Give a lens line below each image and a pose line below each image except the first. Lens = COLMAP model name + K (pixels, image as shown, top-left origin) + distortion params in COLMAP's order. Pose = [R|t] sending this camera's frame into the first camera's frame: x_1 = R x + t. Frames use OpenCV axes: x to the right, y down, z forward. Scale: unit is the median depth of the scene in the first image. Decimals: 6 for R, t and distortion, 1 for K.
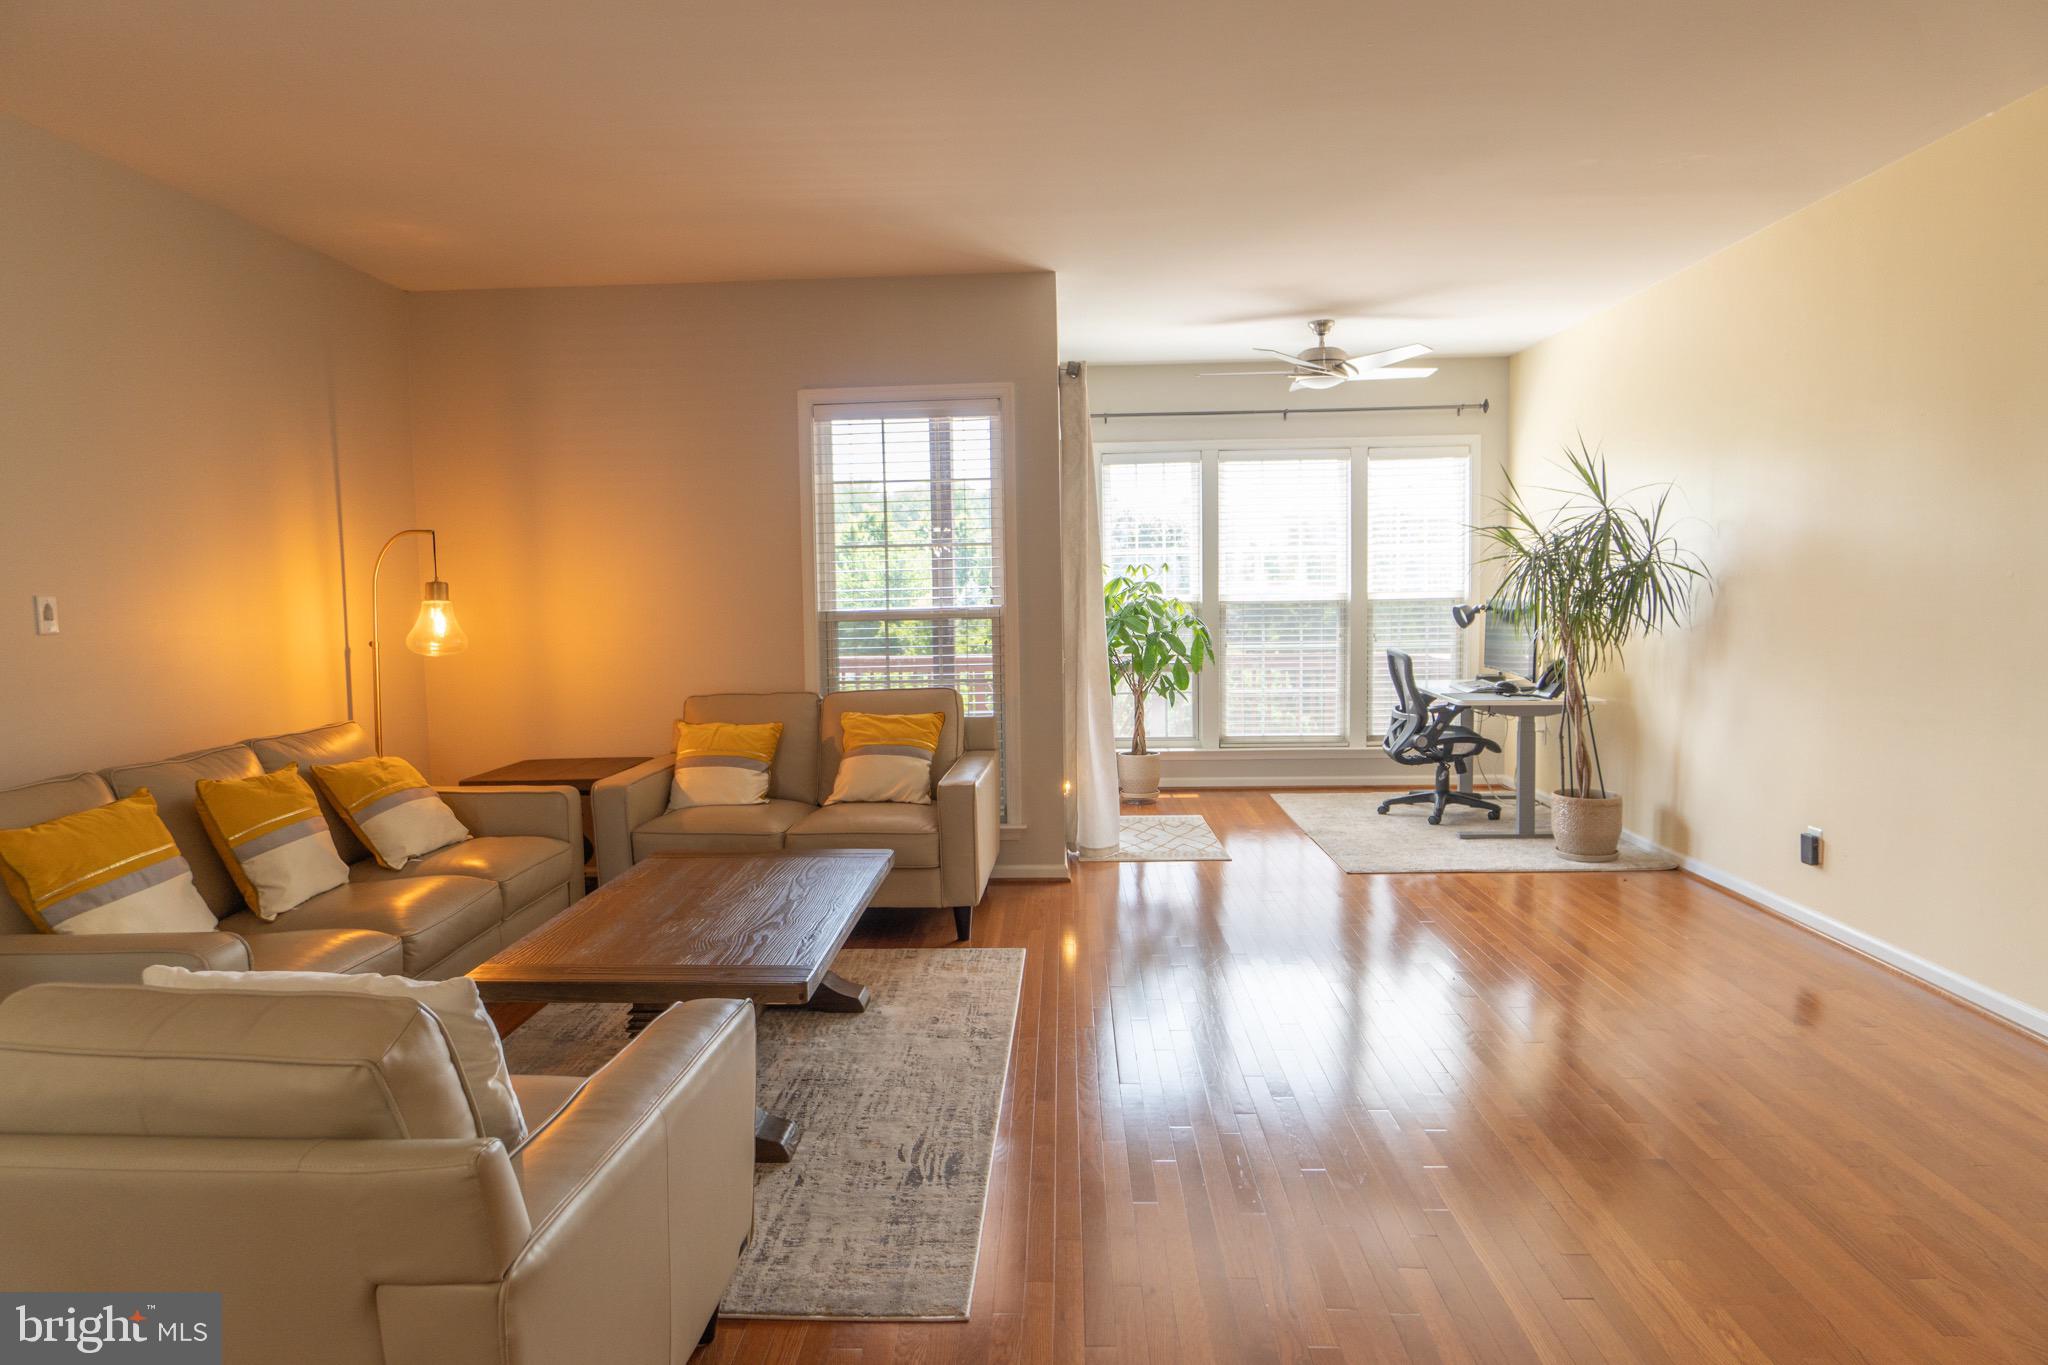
lens RADIAL K [[1219.2, 0, 1024.8], [0, 1219.2, 674.5], [0, 0, 1]] dist [-0.004230, -0.000250]
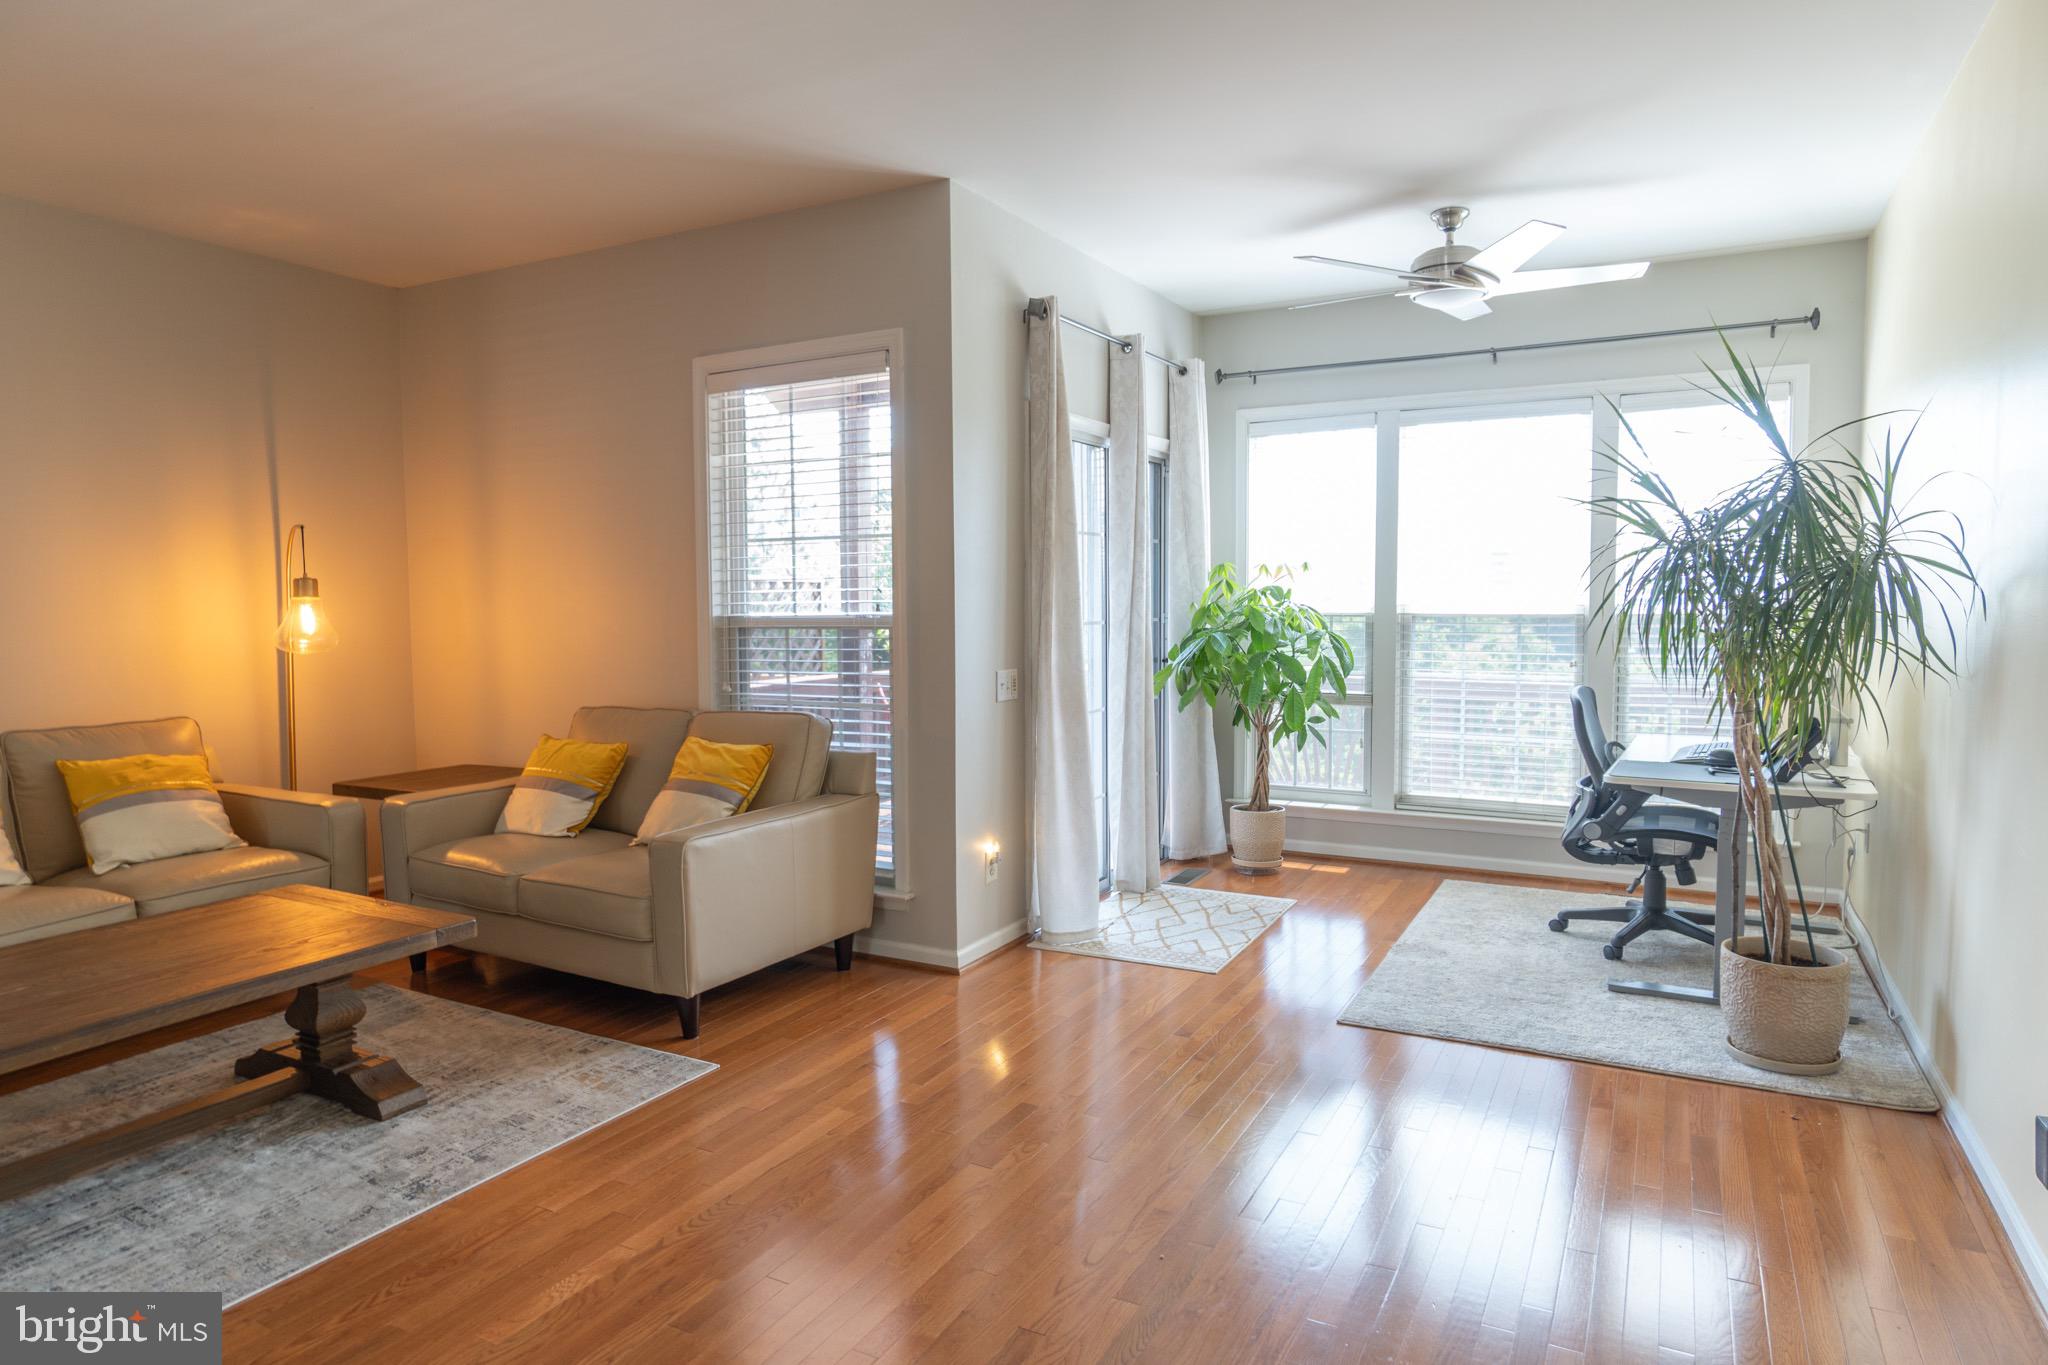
lens RADIAL K [[1221.4, 0, 1022.9], [0, 1221.4, 678.5], [0, 0, 1]] dist [-0.001639, 0.000806]
pose [[0.898279, 0.041732, -0.437439, 0.433346], [-0.042070, 0.999075, 0.008922, -0.026433], [0.437406, 0.010389, 0.899204, 0.349953]]
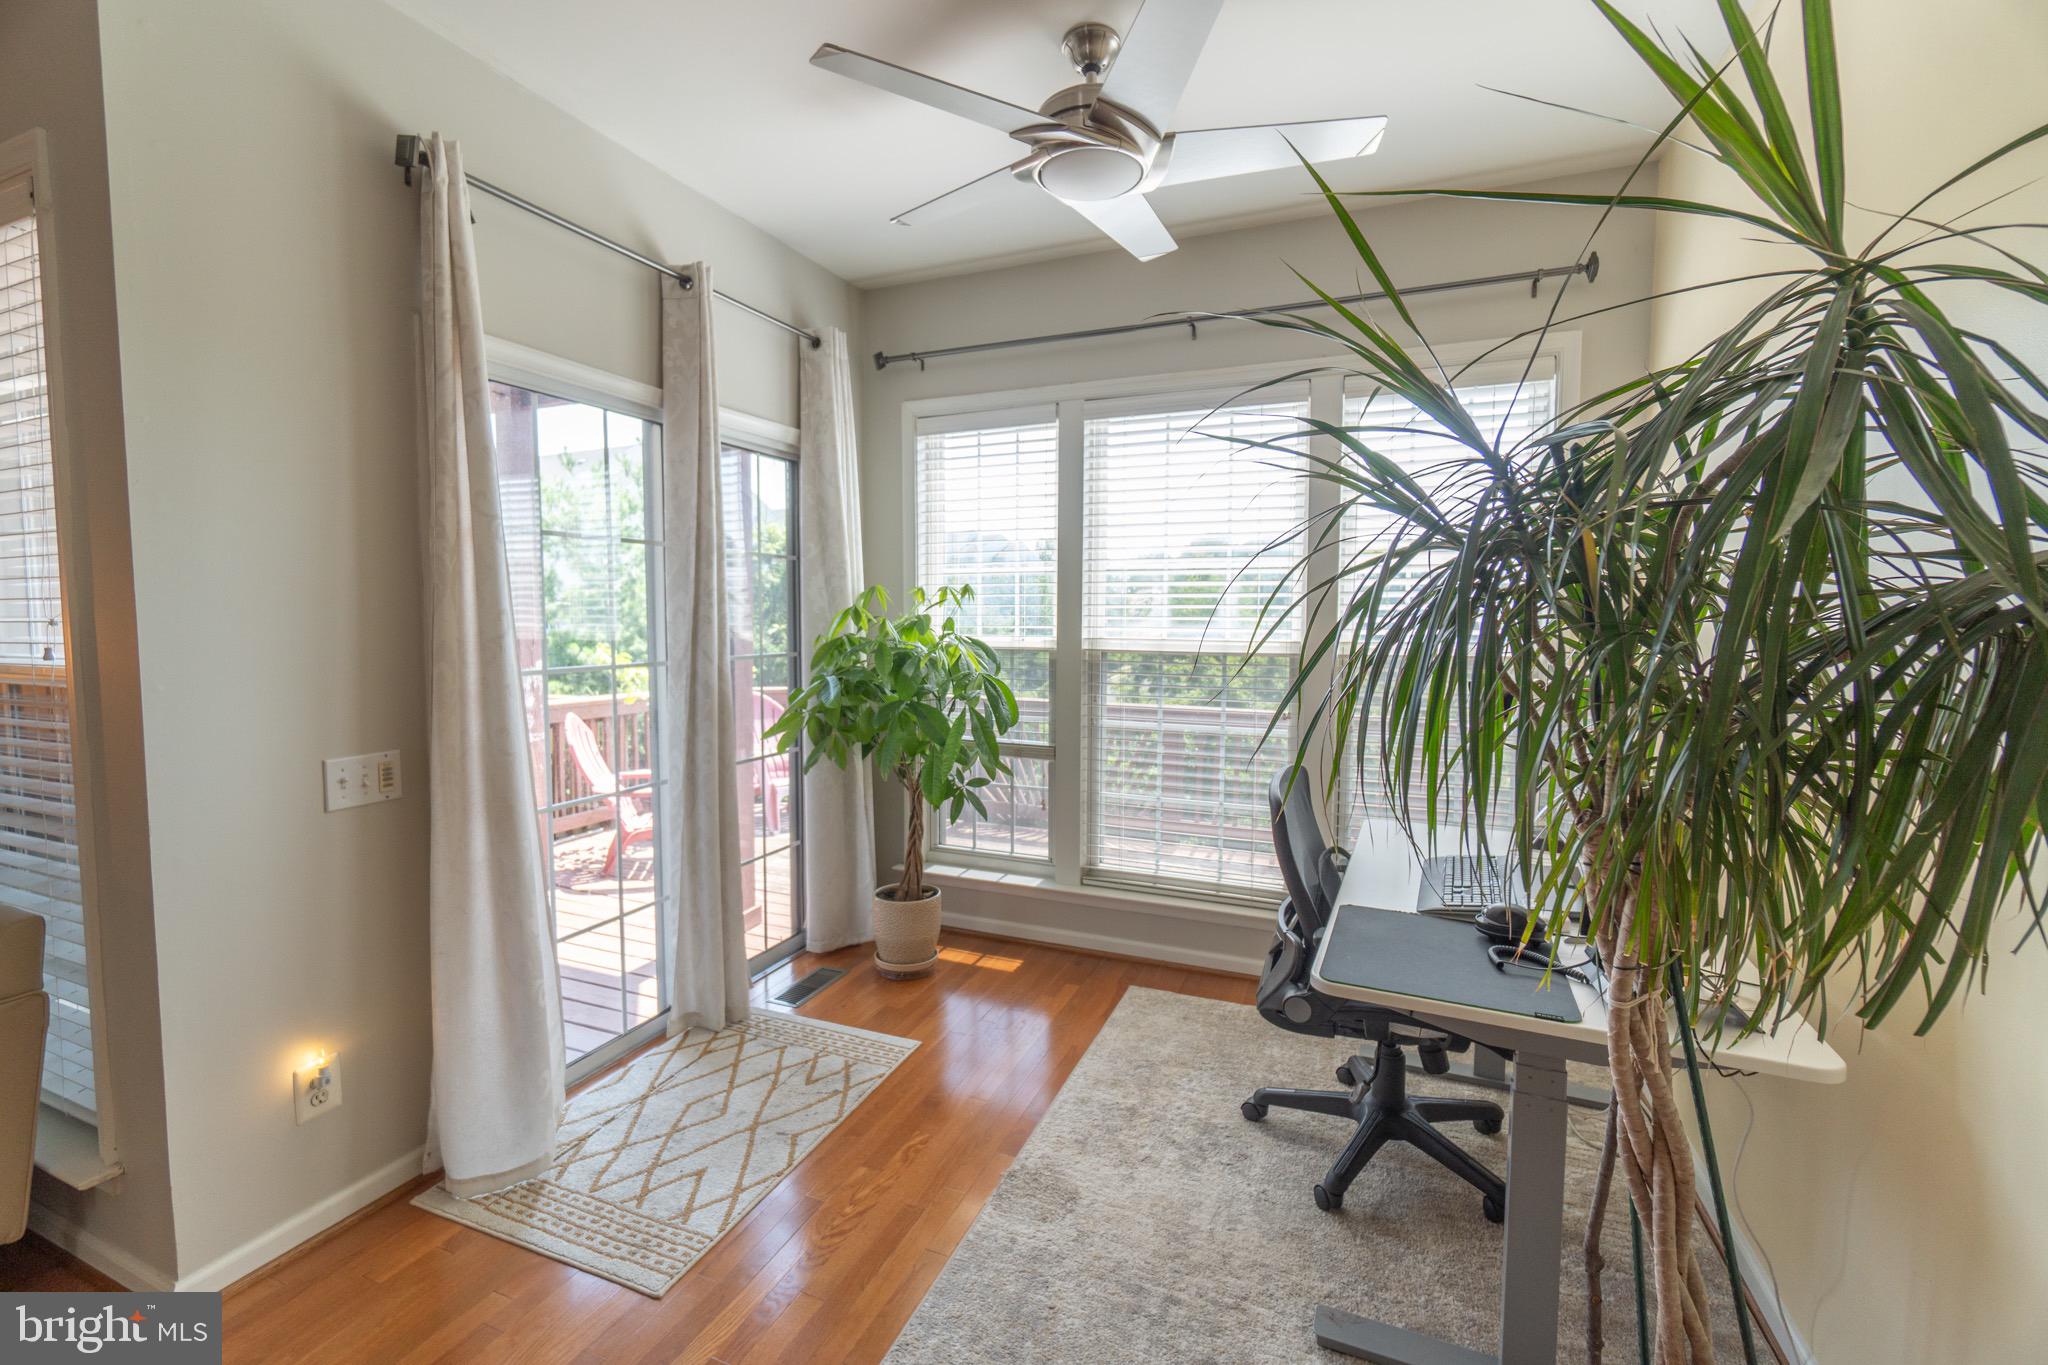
lens RADIAL K [[884.3, 0, 1011.3], [0, 884.3, 681.4], [0, 0, 1]] dist [-0.000714, 0.000074]
pose [[0.935170, 0.047341, -0.351021, 0.433719], [-0.045706, 0.998871, 0.012945, -0.074161], [0.351237, 0.003938, 0.936278, 0.880874]]
